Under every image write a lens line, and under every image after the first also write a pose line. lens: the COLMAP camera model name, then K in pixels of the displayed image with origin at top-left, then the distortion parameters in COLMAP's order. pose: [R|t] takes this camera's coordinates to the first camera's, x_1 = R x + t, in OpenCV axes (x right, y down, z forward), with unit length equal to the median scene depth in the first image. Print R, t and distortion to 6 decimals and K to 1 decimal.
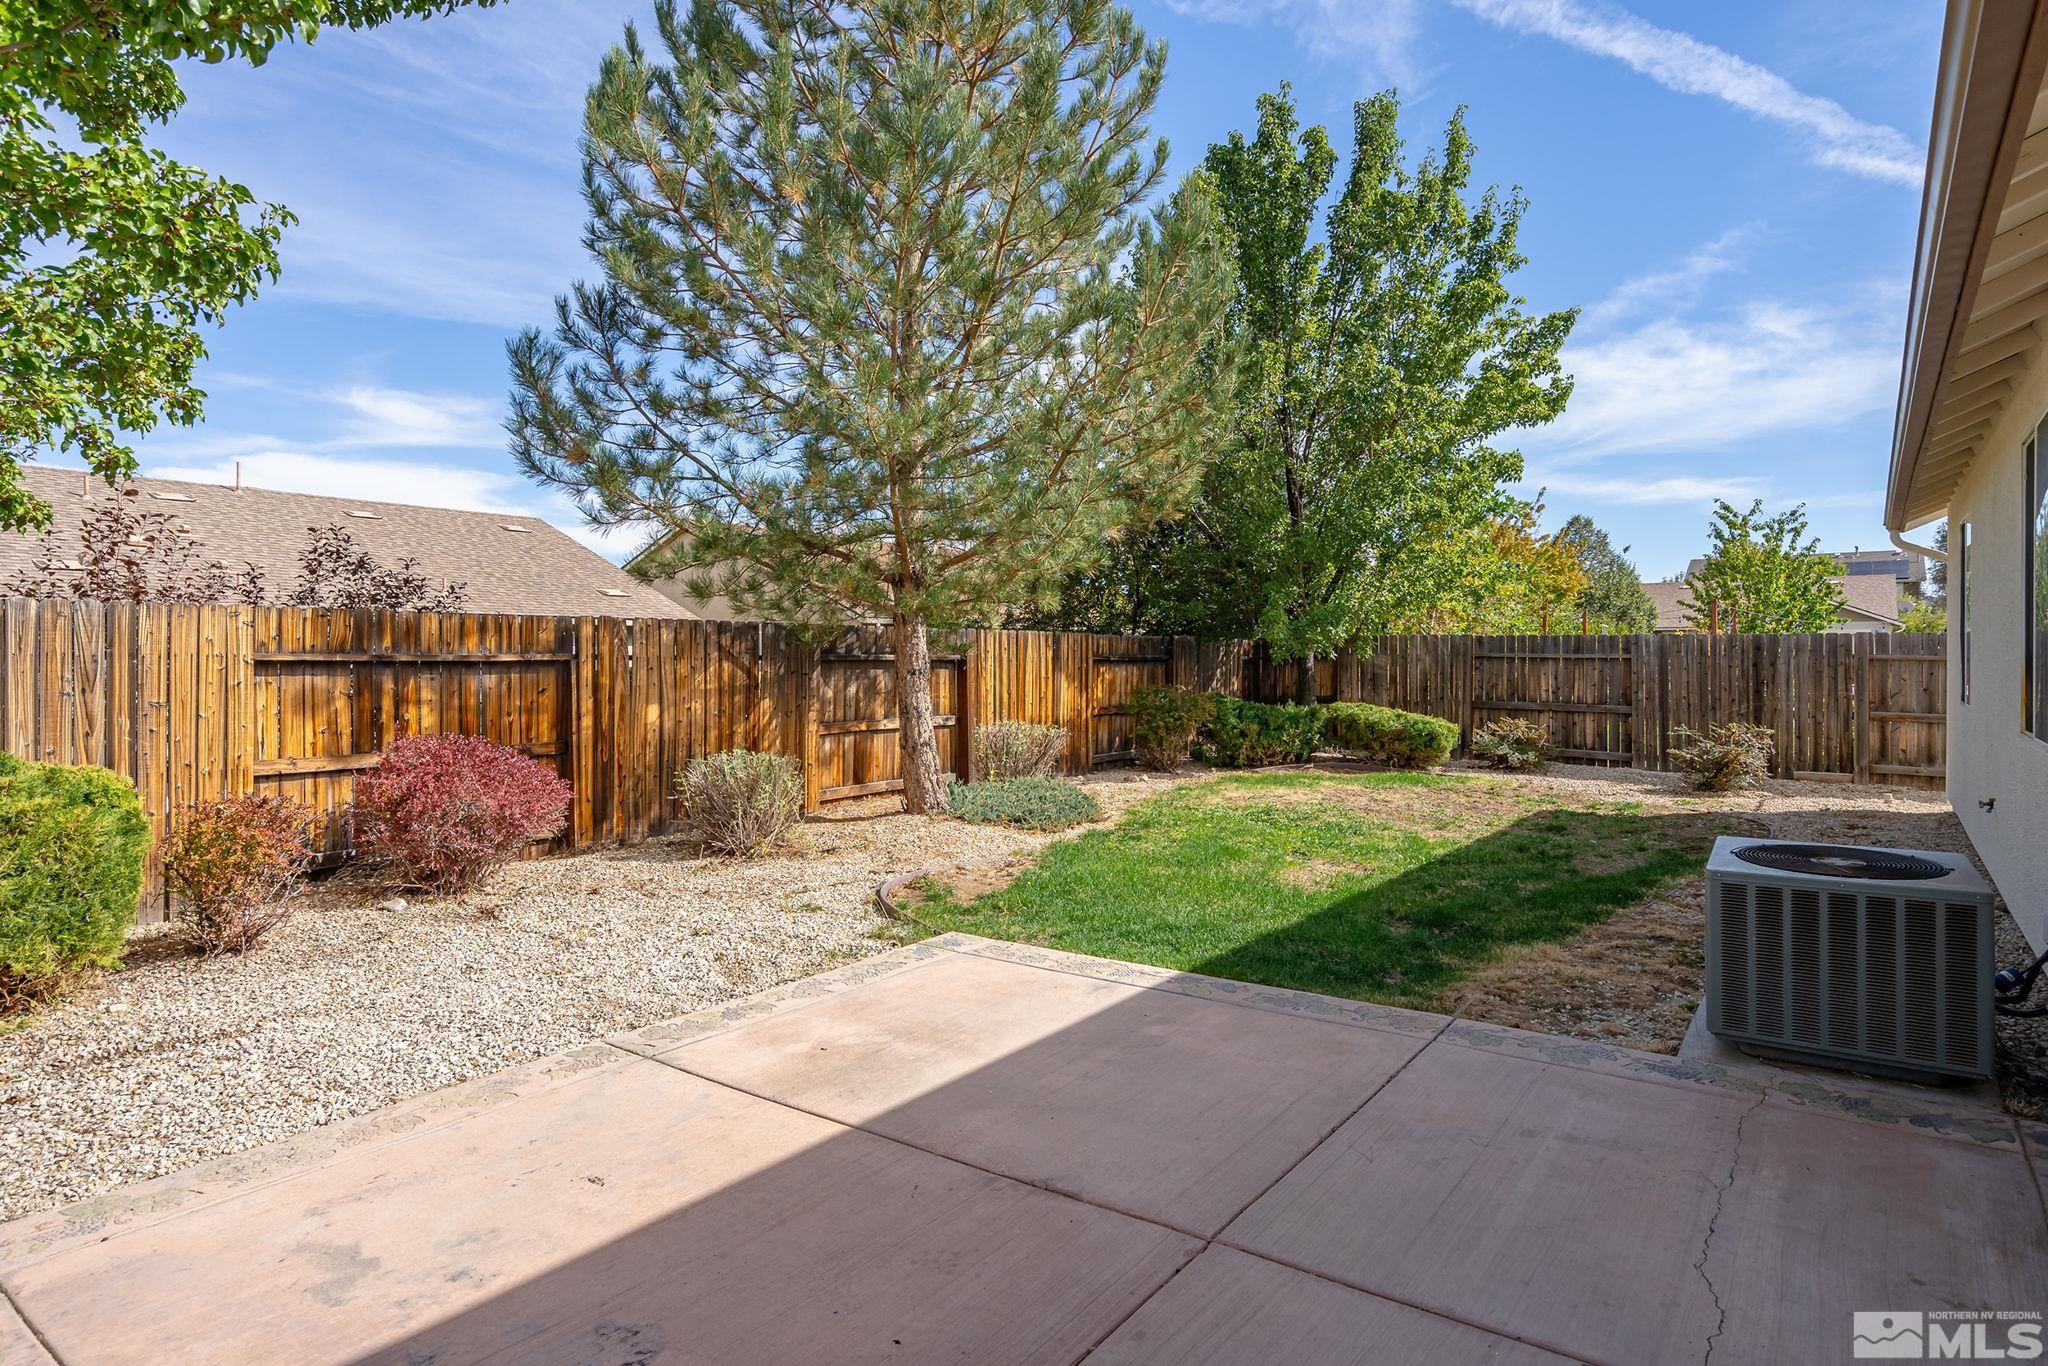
lens RADIAL K [[1067.0, 0, 1025.9], [0, 1067.0, 653.8], [0, 0, 1]] dist [-0.000669, 0.000648]
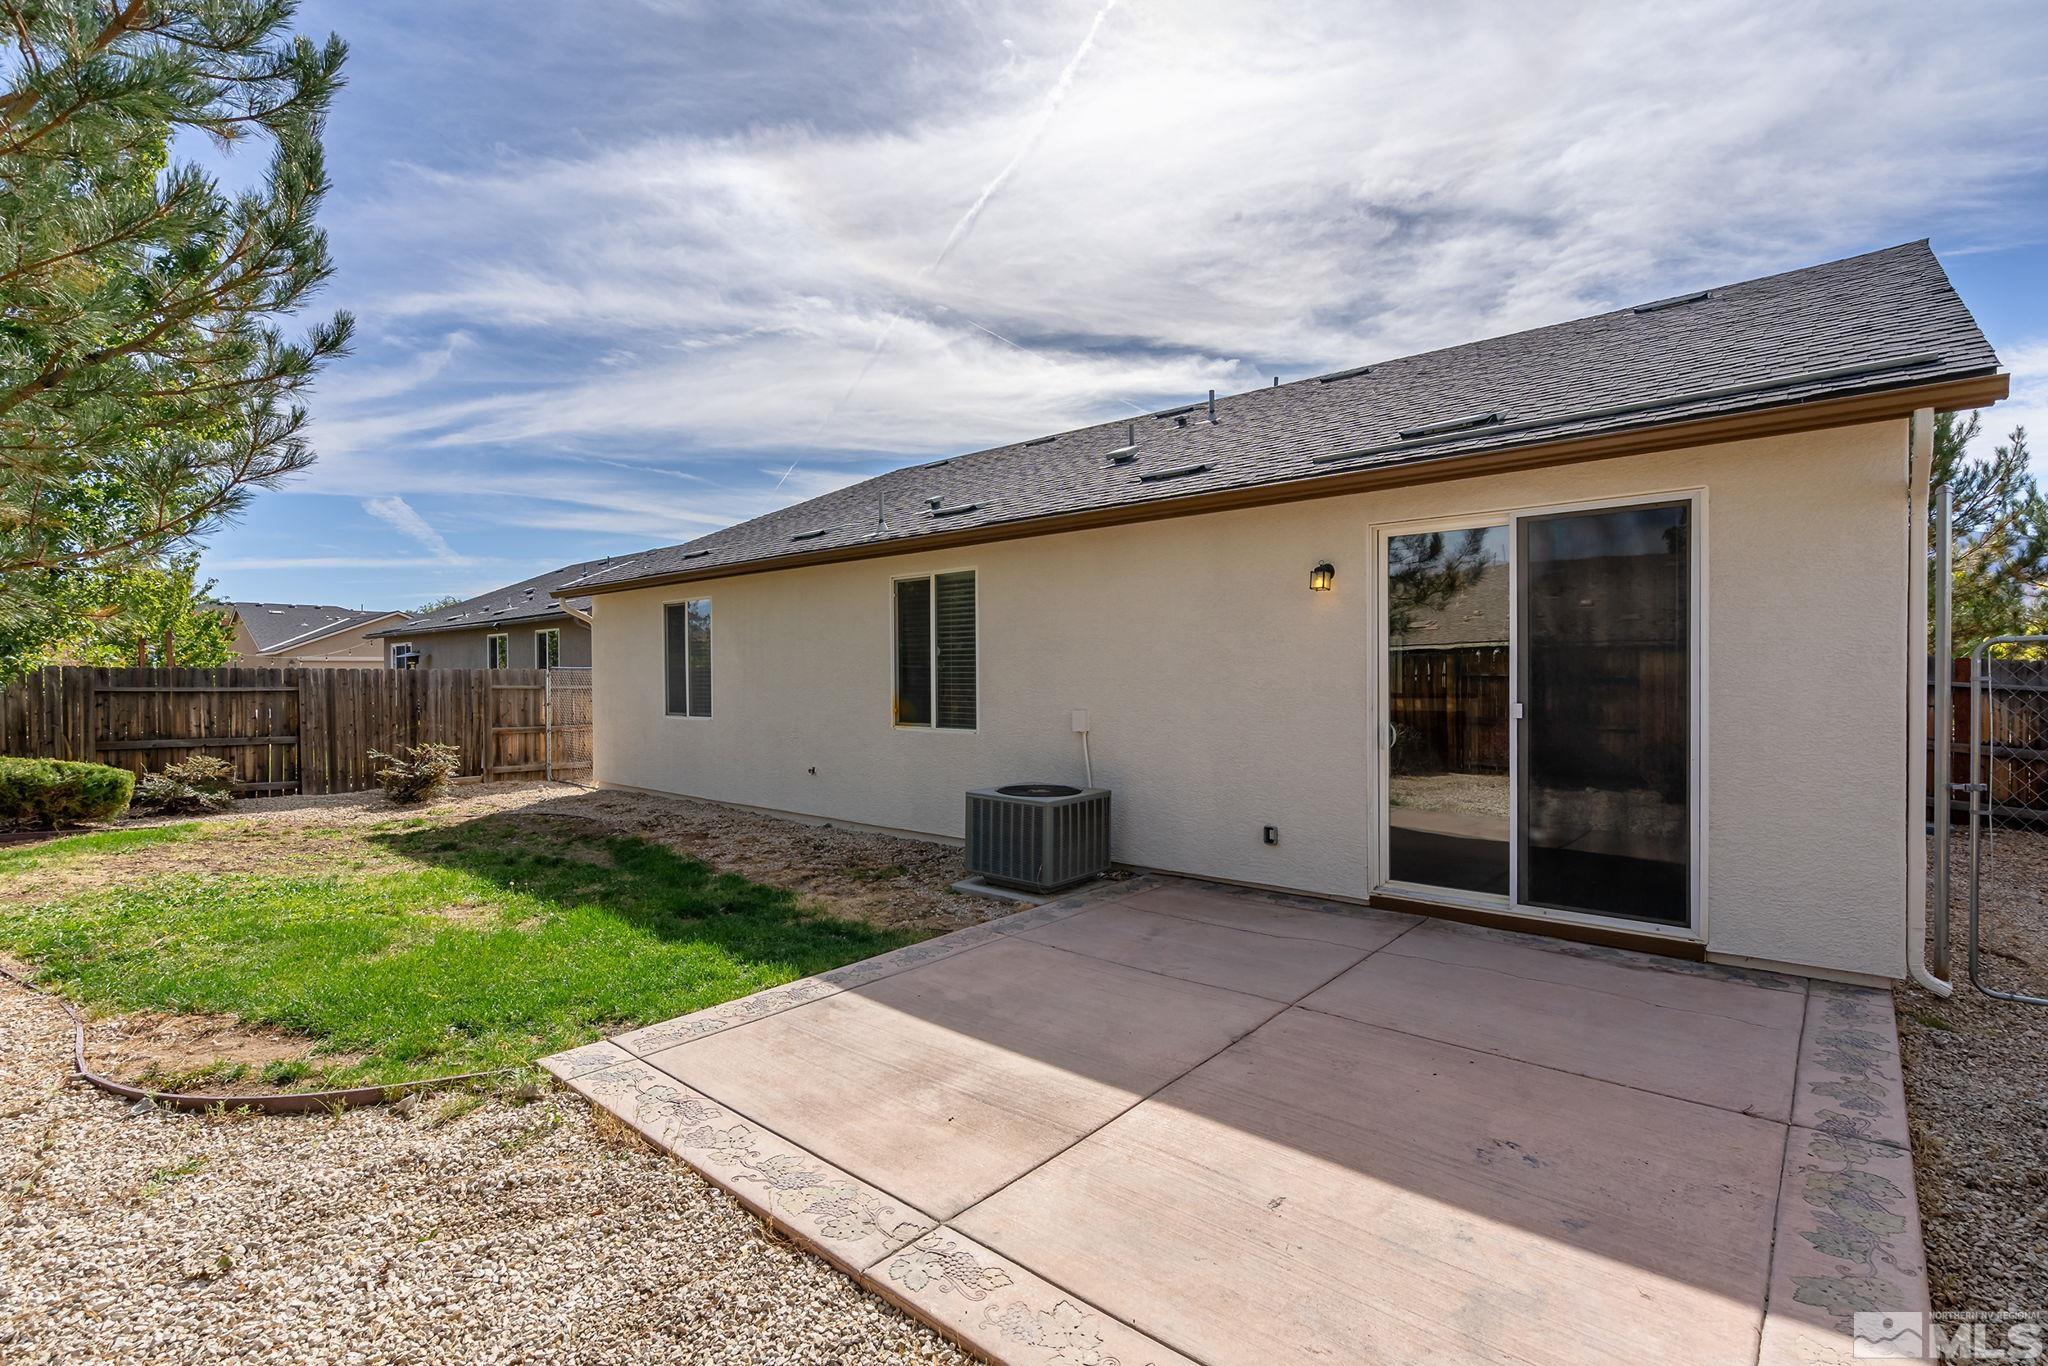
lens RADIAL K [[952.8, 0, 937.8], [0, 952.8, 684.9], [0, 0, 1]] dist [-0.001595, -0.000129]
pose [[0.149851, -0.009744, 0.988661, -0.351761], [0.005239, 0.999945, 0.009061, -0.009208], [-0.988695, 0.003822, 0.149894, 0.300920]]
